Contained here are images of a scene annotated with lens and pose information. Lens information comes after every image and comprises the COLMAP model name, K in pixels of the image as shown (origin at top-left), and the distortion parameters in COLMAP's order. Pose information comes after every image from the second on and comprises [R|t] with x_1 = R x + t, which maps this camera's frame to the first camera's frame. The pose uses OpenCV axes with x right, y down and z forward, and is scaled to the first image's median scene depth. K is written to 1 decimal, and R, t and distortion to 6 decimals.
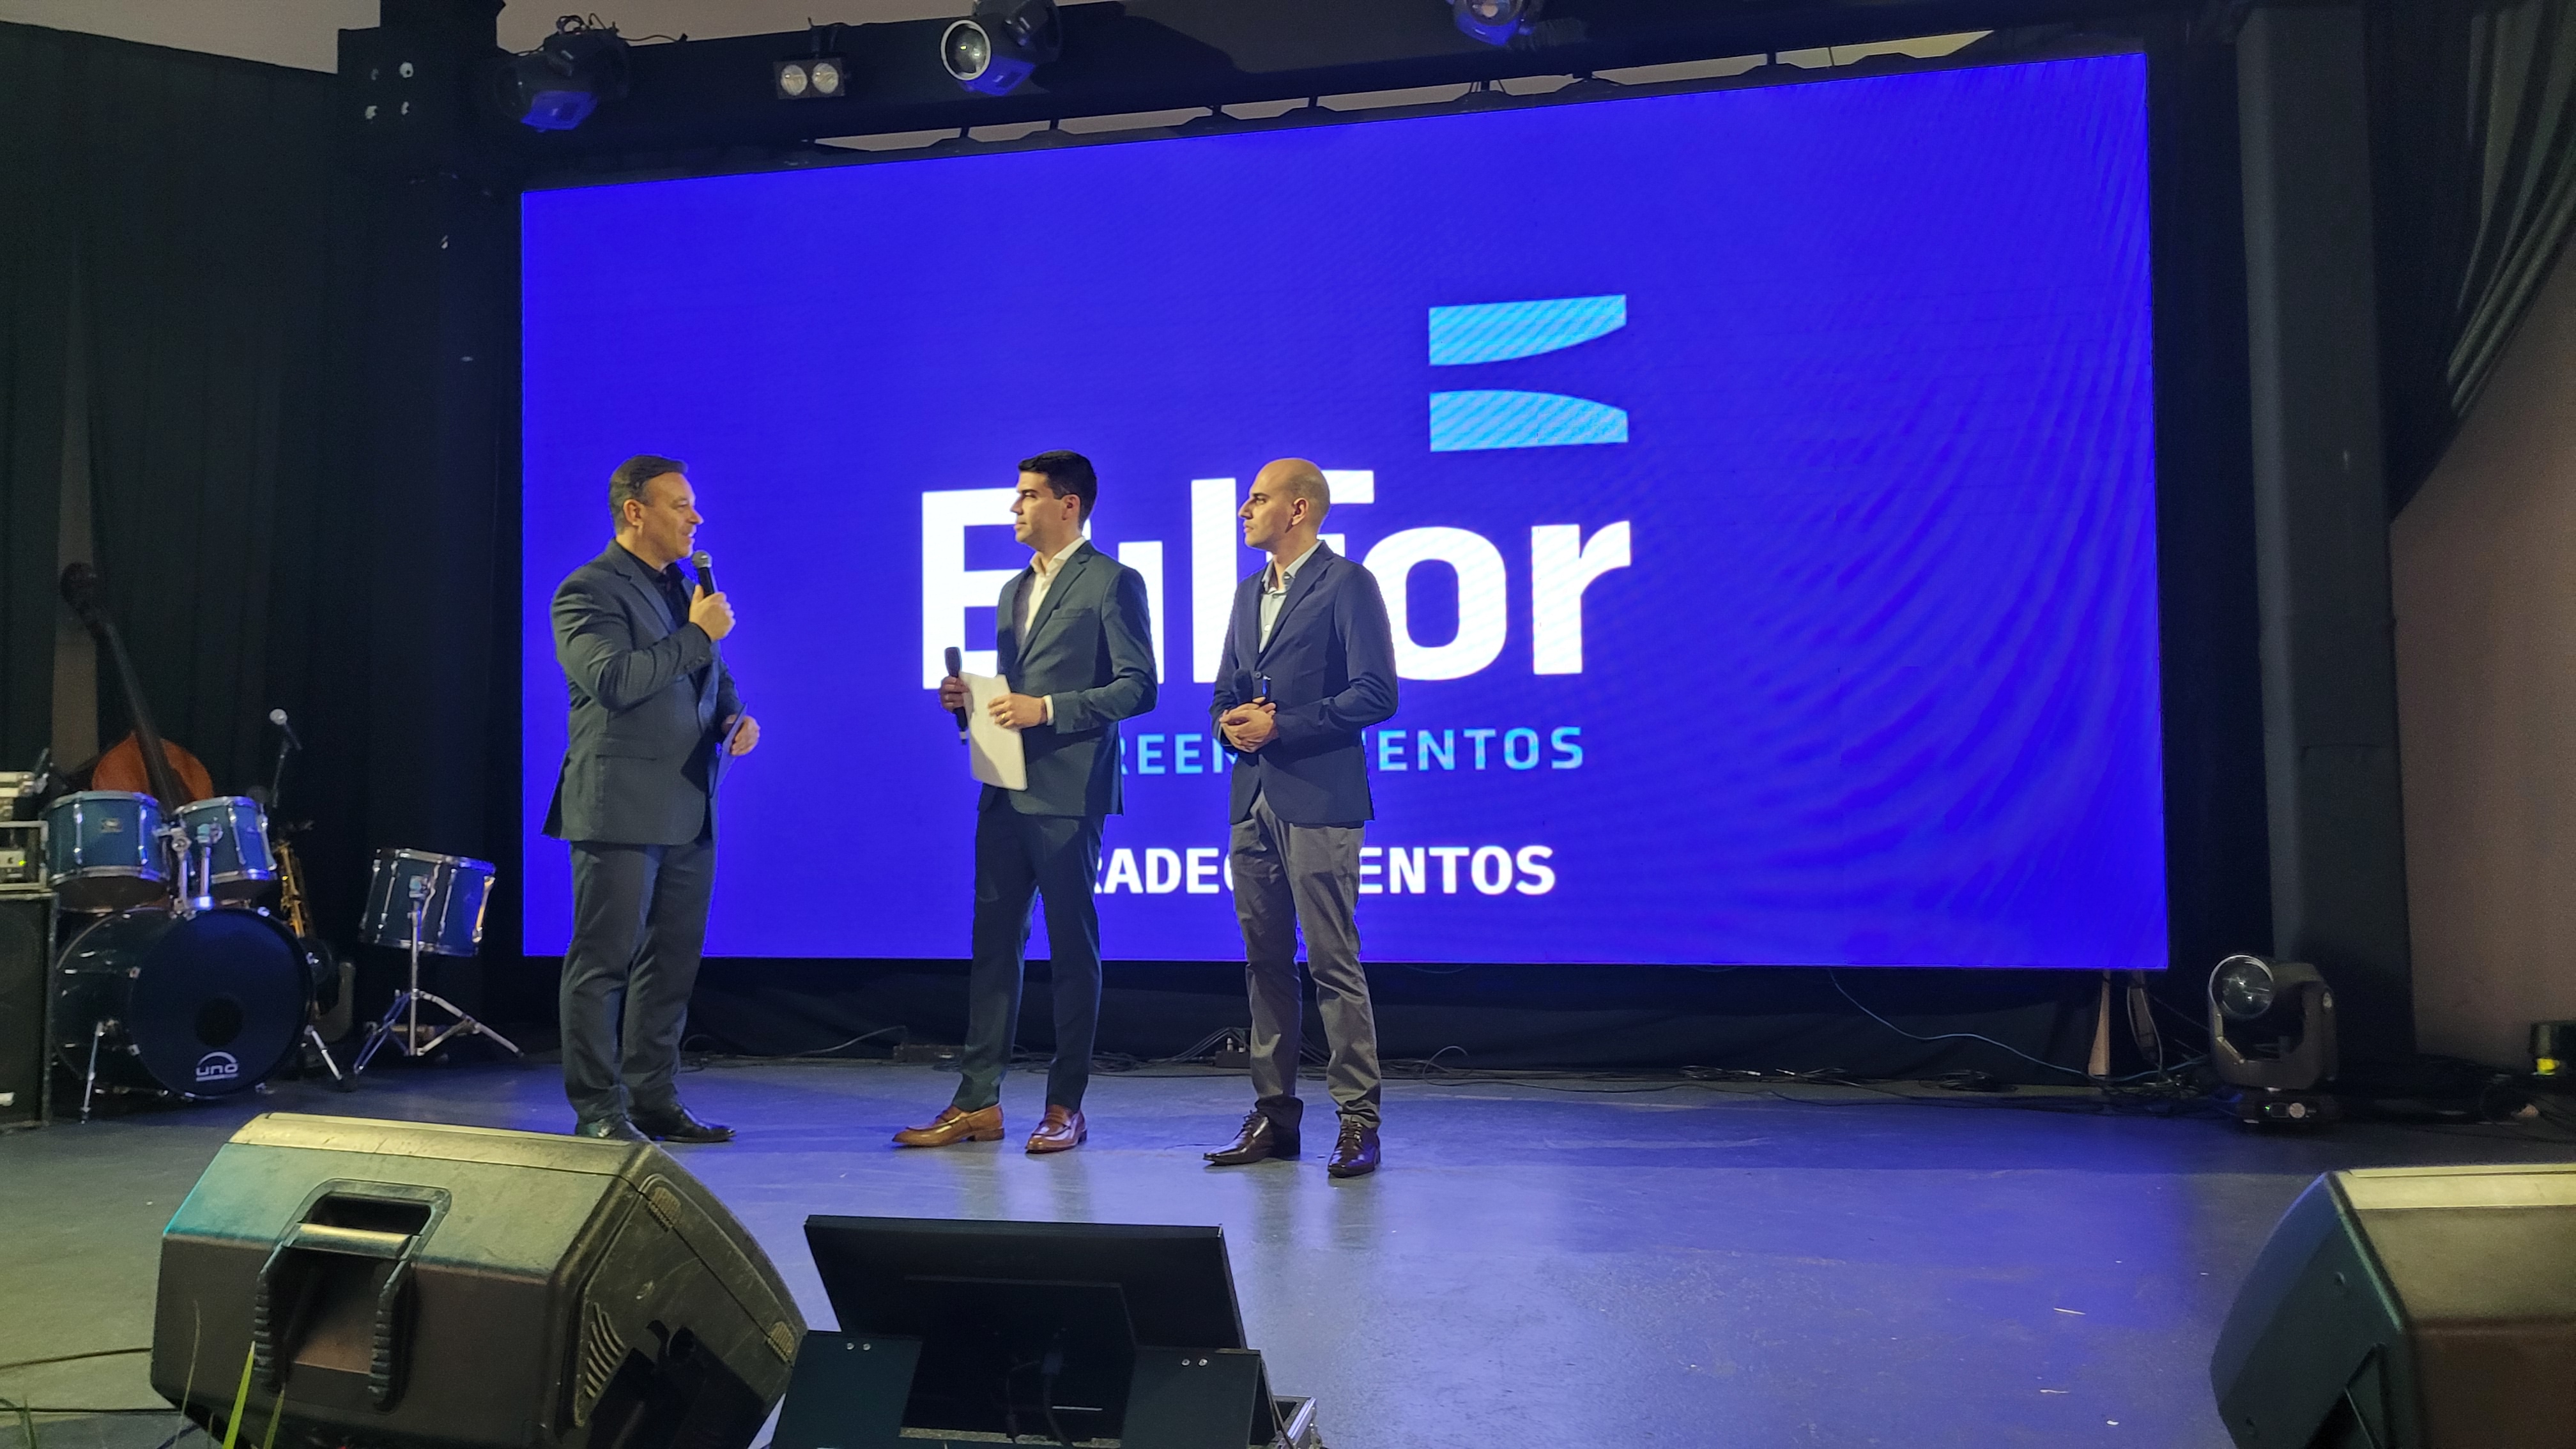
lens RADIAL K [[2062.1, 0, 1305.4], [0, 2062.1, 717.7], [0, 0, 1]] dist [0.009864, -0.006565]
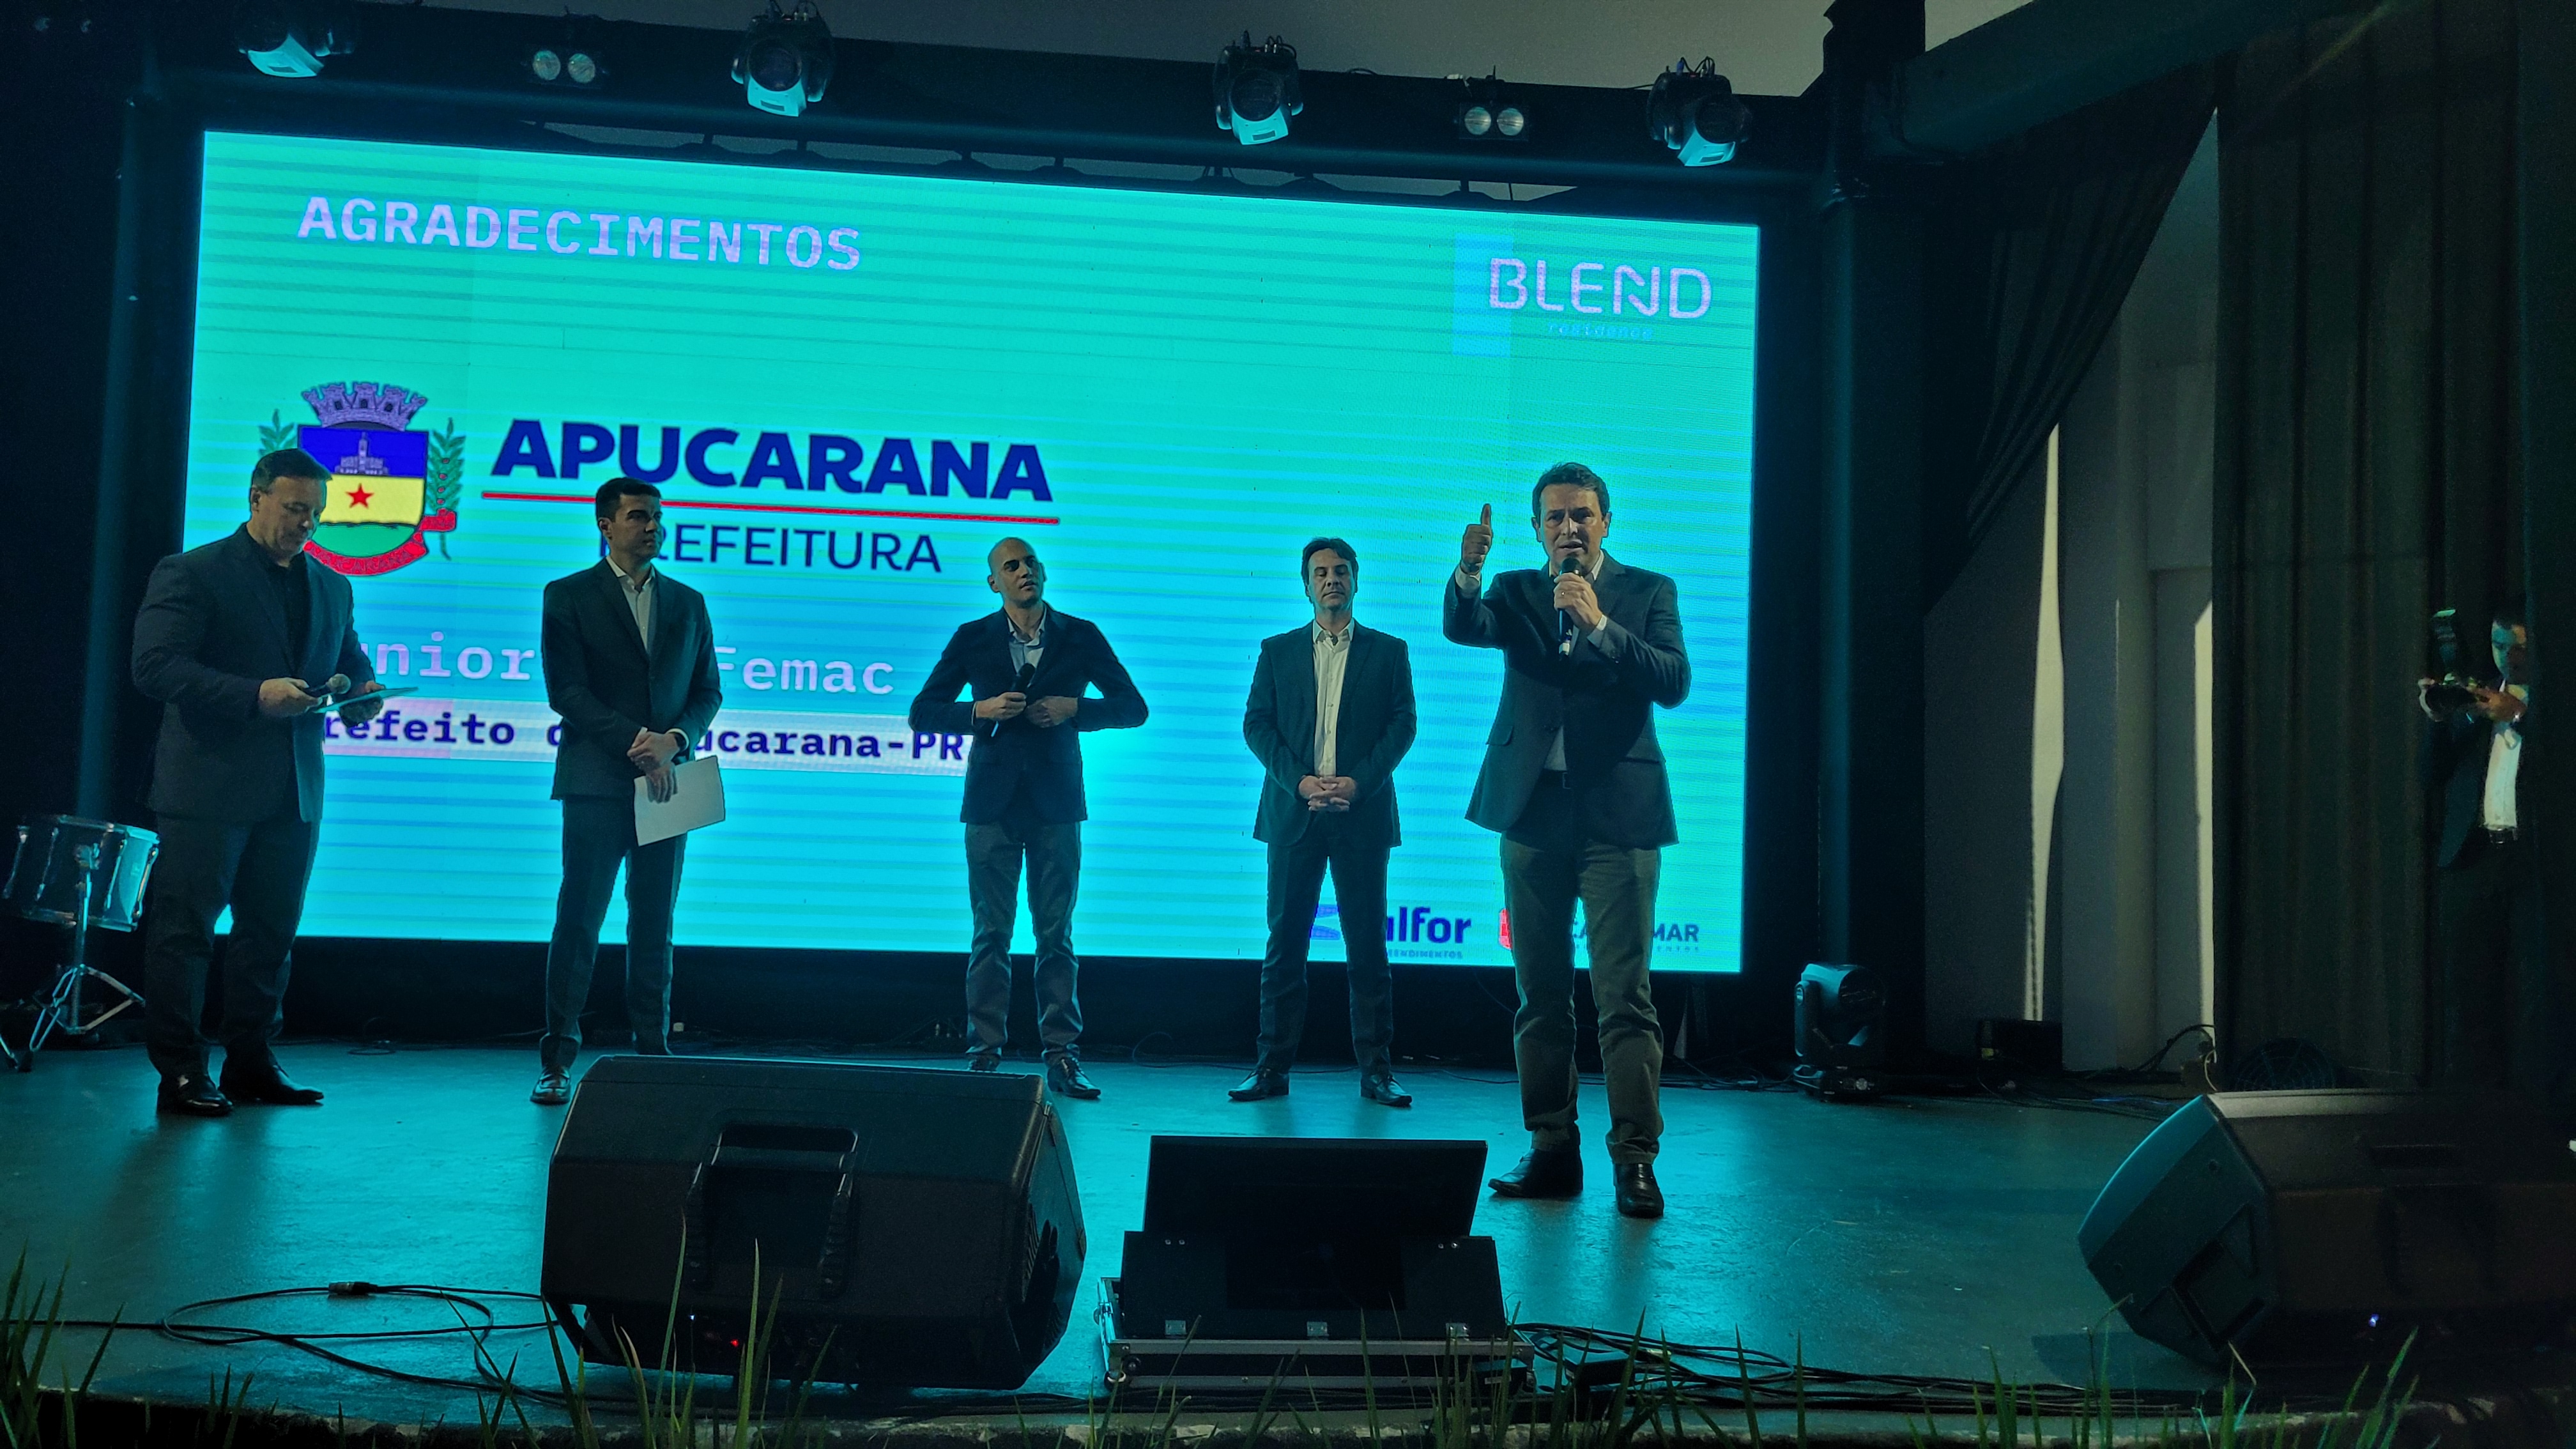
lens RADIAL K [[2062.1, 0, 1268.0], [0, 2062.1, 740.4], [0, 0, 1]] dist [0.009864, -0.006565]
pose [[0.946477, 0.053495, 0.318307, -0.272573], [-0.054777, 0.998486, -0.004927, 0.005140], [-0.318089, -0.012773, 0.947975, -0.081658]]
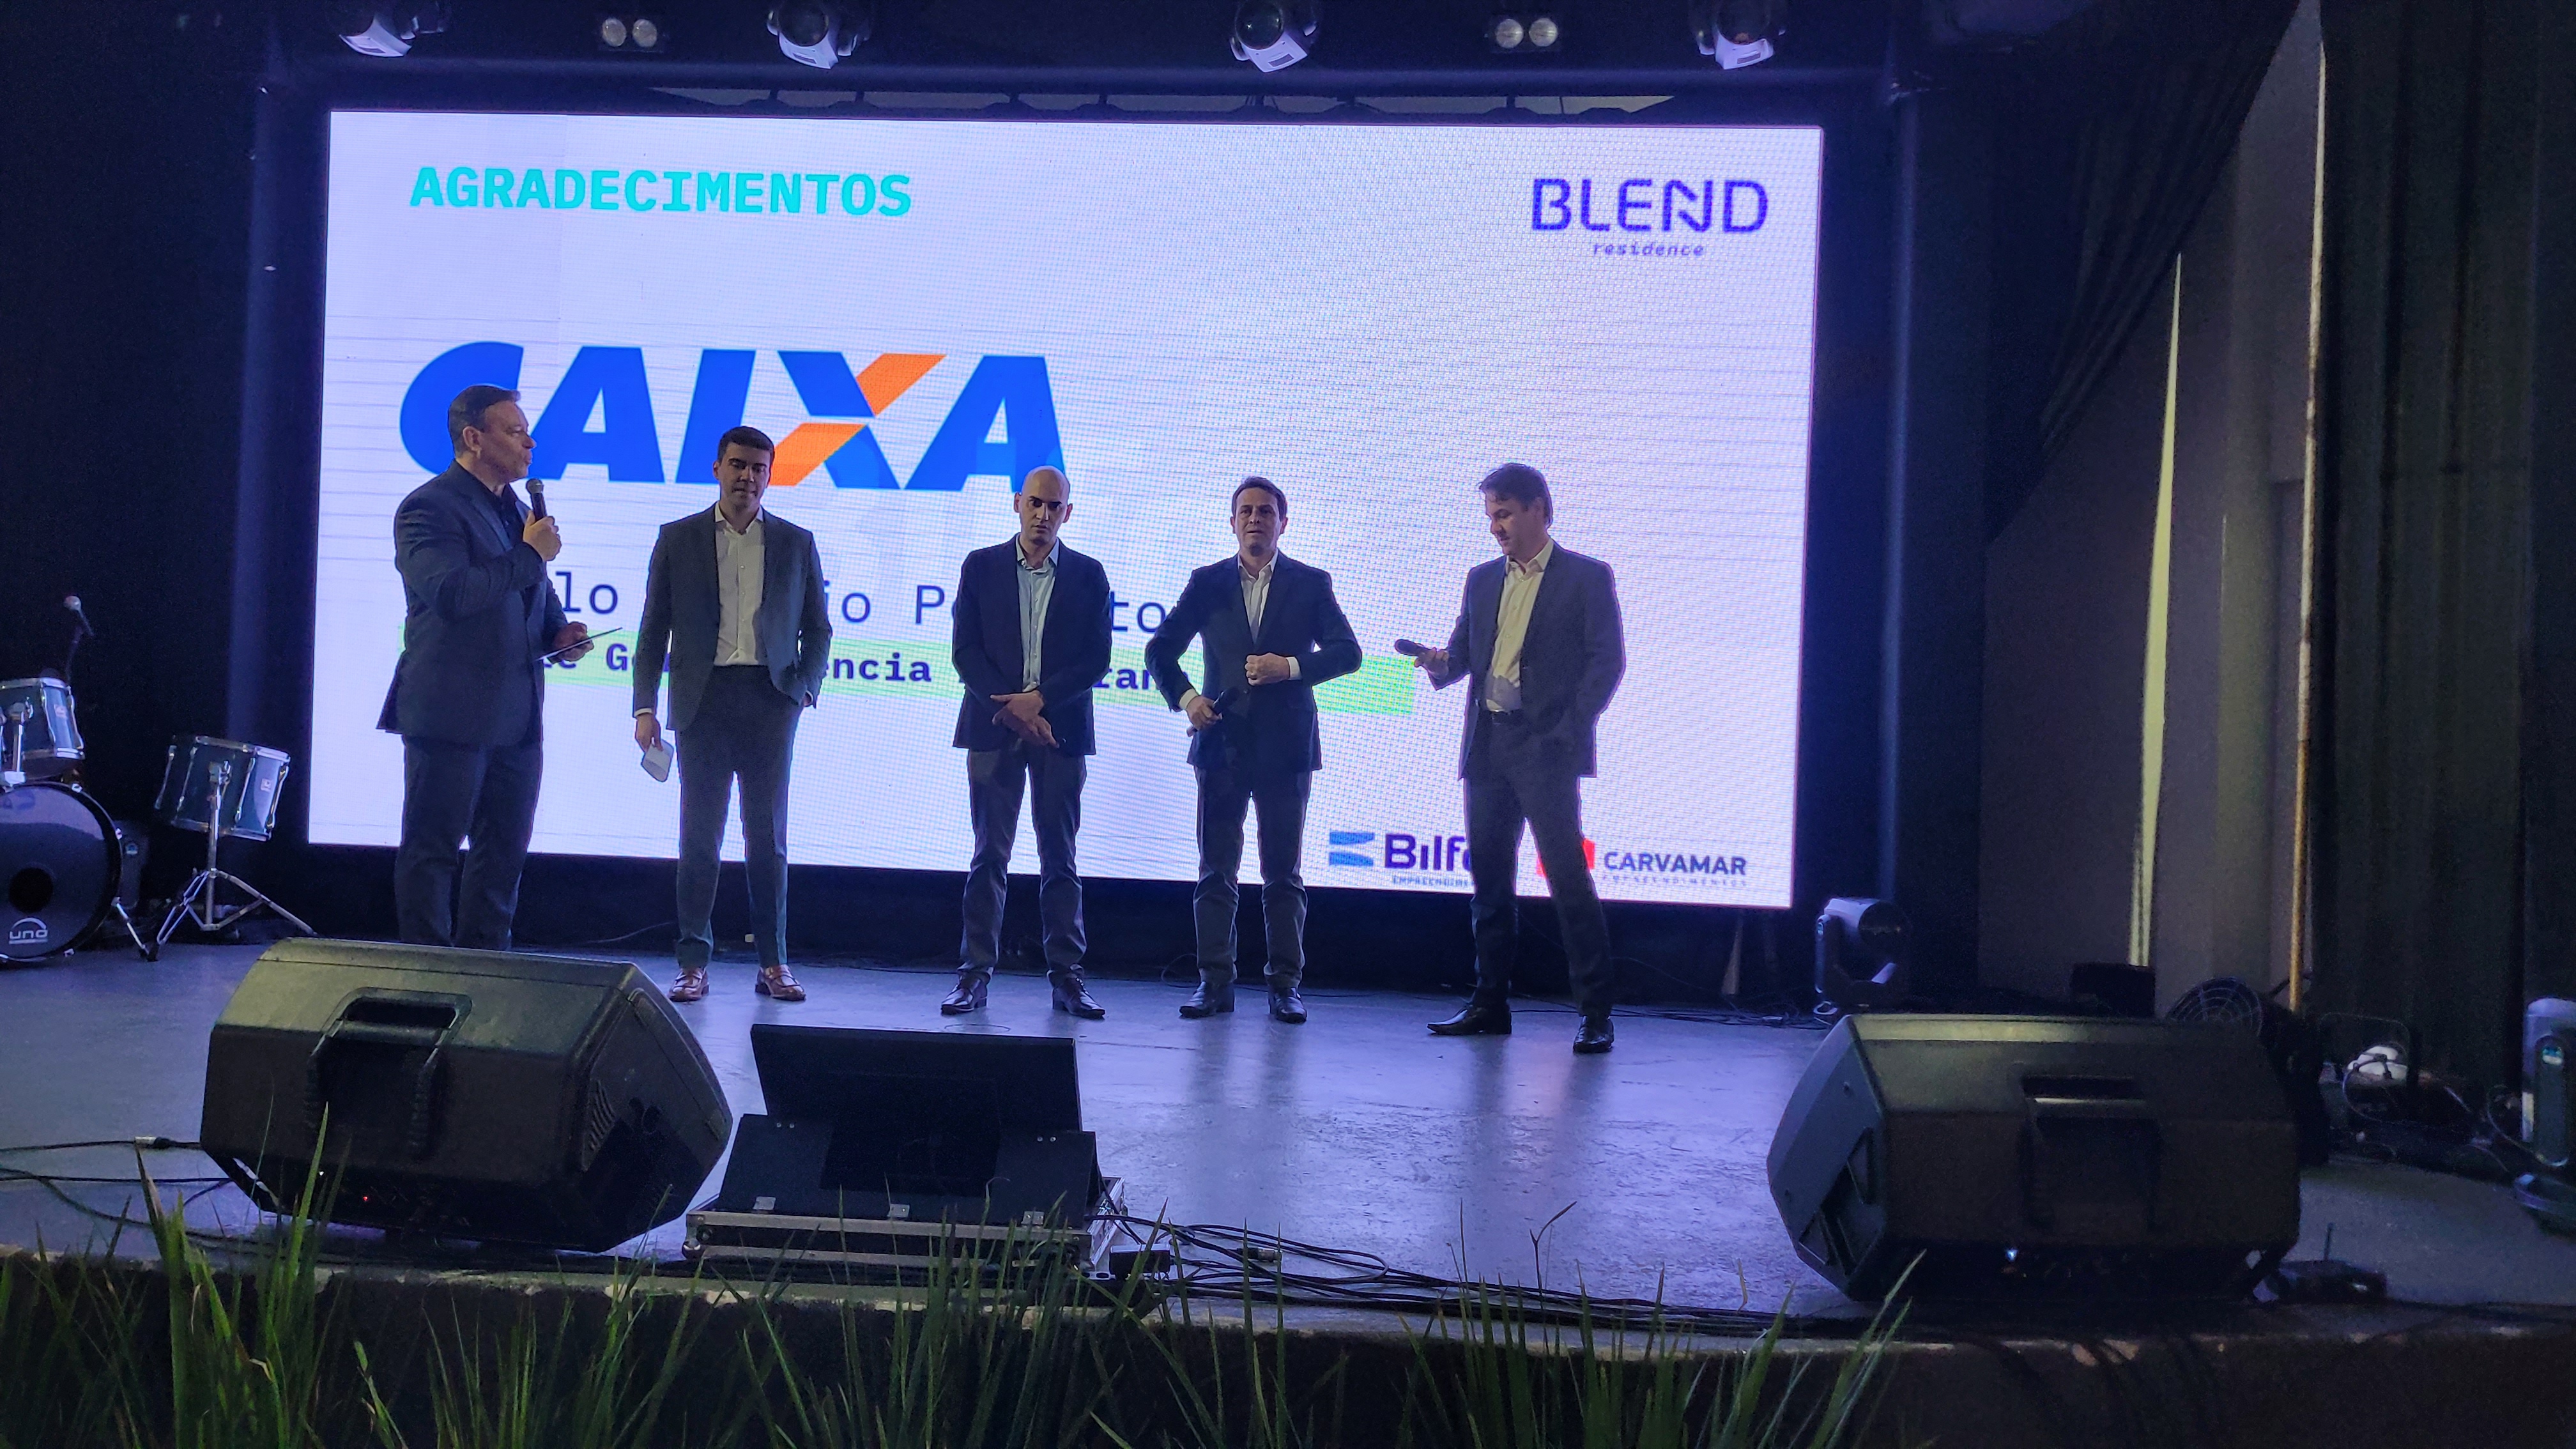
lens RADIAL K [[2062.1, 0, 1294.4], [0, 2062.1, 760.8], [0, 0, 1]] dist [0.009864, -0.006565]
pose [[0.988955, 0.046986, 0.140569, -0.041290], [-0.053781, 0.997541, 0.044934, -0.001557], [-0.138112, -0.051997, 0.989051, -0.149762]]
